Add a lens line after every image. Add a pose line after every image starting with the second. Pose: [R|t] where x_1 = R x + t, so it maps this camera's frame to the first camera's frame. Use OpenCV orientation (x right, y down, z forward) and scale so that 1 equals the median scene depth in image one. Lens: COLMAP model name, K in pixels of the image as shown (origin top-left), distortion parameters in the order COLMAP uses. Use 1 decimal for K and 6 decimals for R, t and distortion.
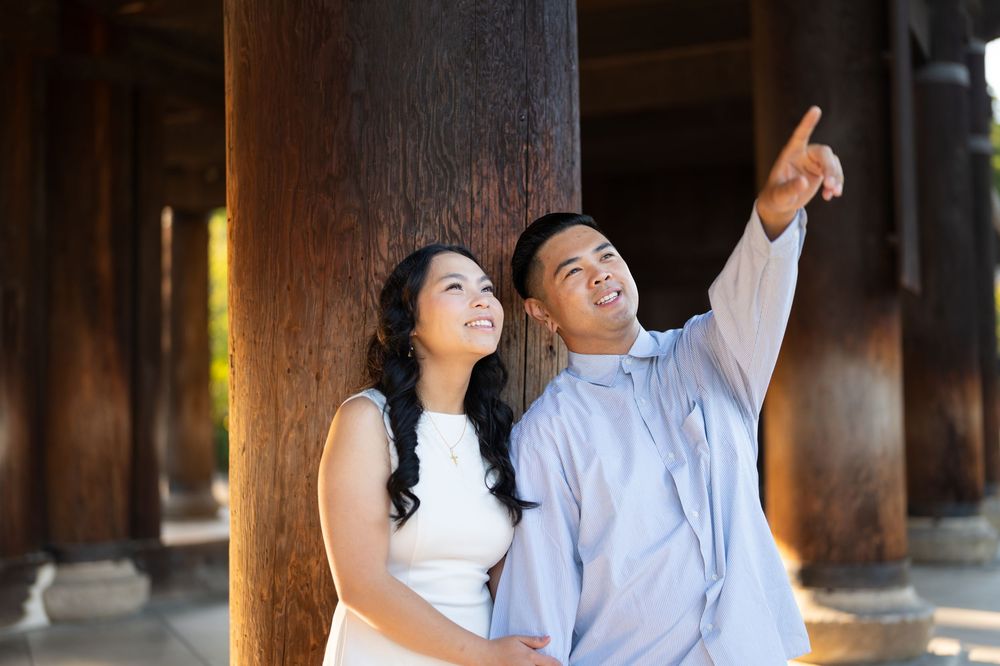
lens RADIAL K [[1431.6, 0, 499.7], [0, 1431.6, 331.9], [0, 0, 1]] dist [-0.092995, 0.000000]
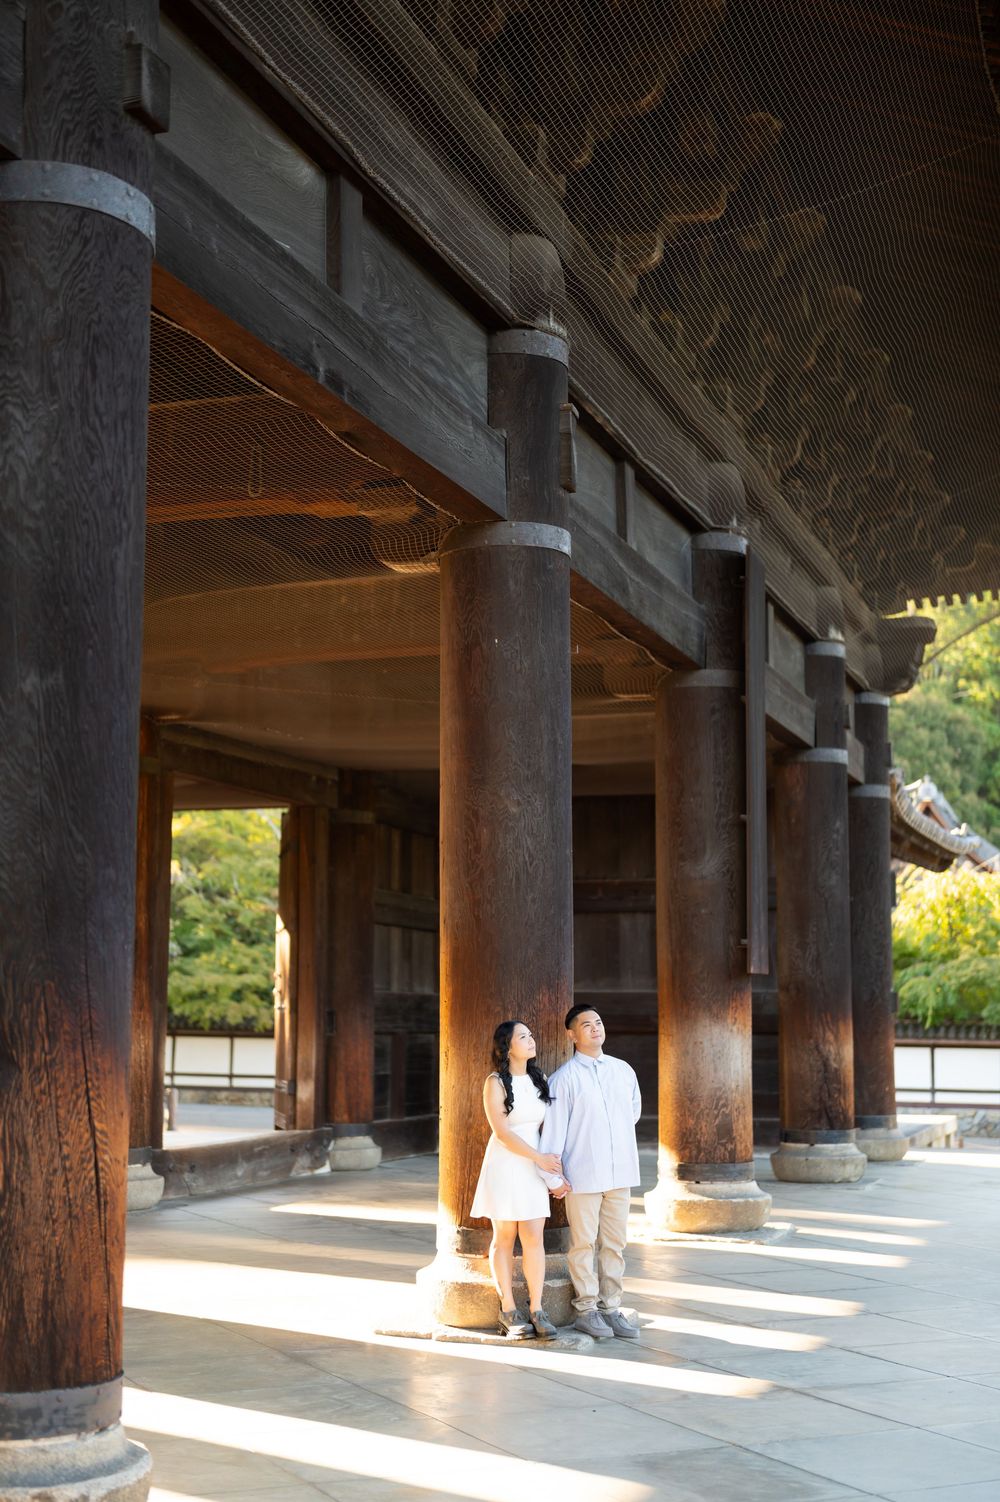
lens RADIAL K [[2150.3, 0, 500.7], [0, 2150.3, 751.6], [0, 0, 1]] dist [-0.092995, 0.000000]
pose [[0.995491, 0.030967, 0.089663, -0.179661], [-0.025471, 0.997763, -0.061802, -0.116781], [-0.091376, 0.059239, 0.994053, -1.190948]]
